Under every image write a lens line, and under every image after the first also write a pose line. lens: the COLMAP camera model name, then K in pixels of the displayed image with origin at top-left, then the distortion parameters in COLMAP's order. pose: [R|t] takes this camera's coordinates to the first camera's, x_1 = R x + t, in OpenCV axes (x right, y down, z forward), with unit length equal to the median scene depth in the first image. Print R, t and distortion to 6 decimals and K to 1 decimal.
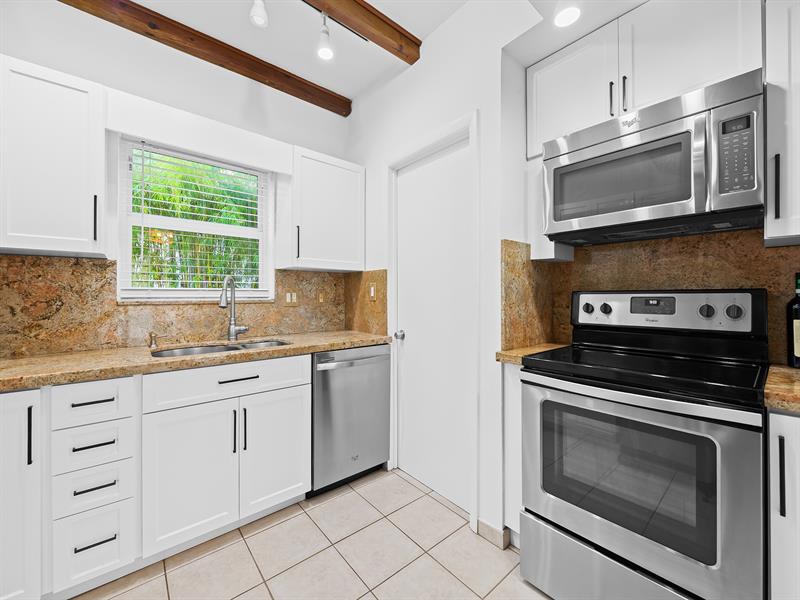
lens RADIAL K [[324.4, 0, 396.1], [0, 324.4, 295.9], [0, 0, 1]] dist [0.020300, -0.008692]
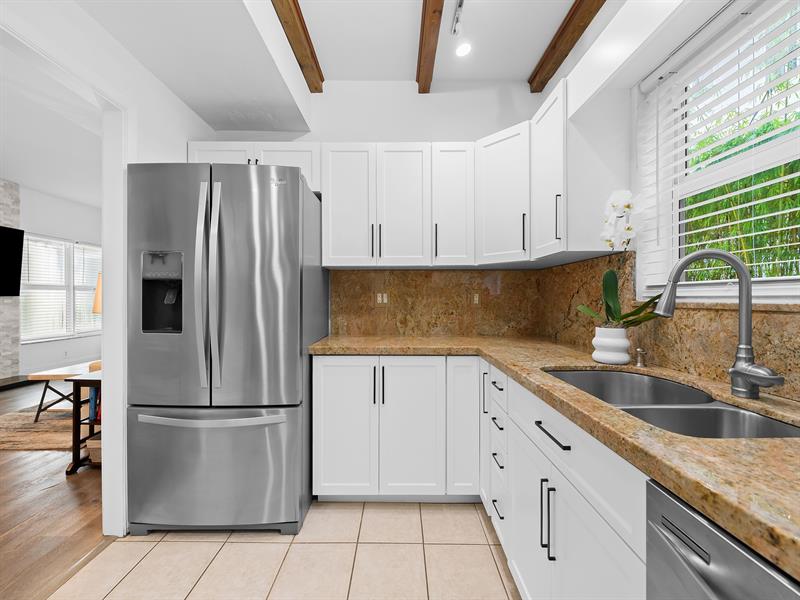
lens RADIAL K [[324.4, 0, 396.1], [0, 324.4, 295.9], [0, 0, 1]] dist [0.020300, -0.008692]
pose [[-0.645909, 0.002284, -0.763411, 0.163585], [0.007163, 0.999970, -0.003069, 0.000898], [0.763381, -0.007450, -0.645906, 1.130135]]
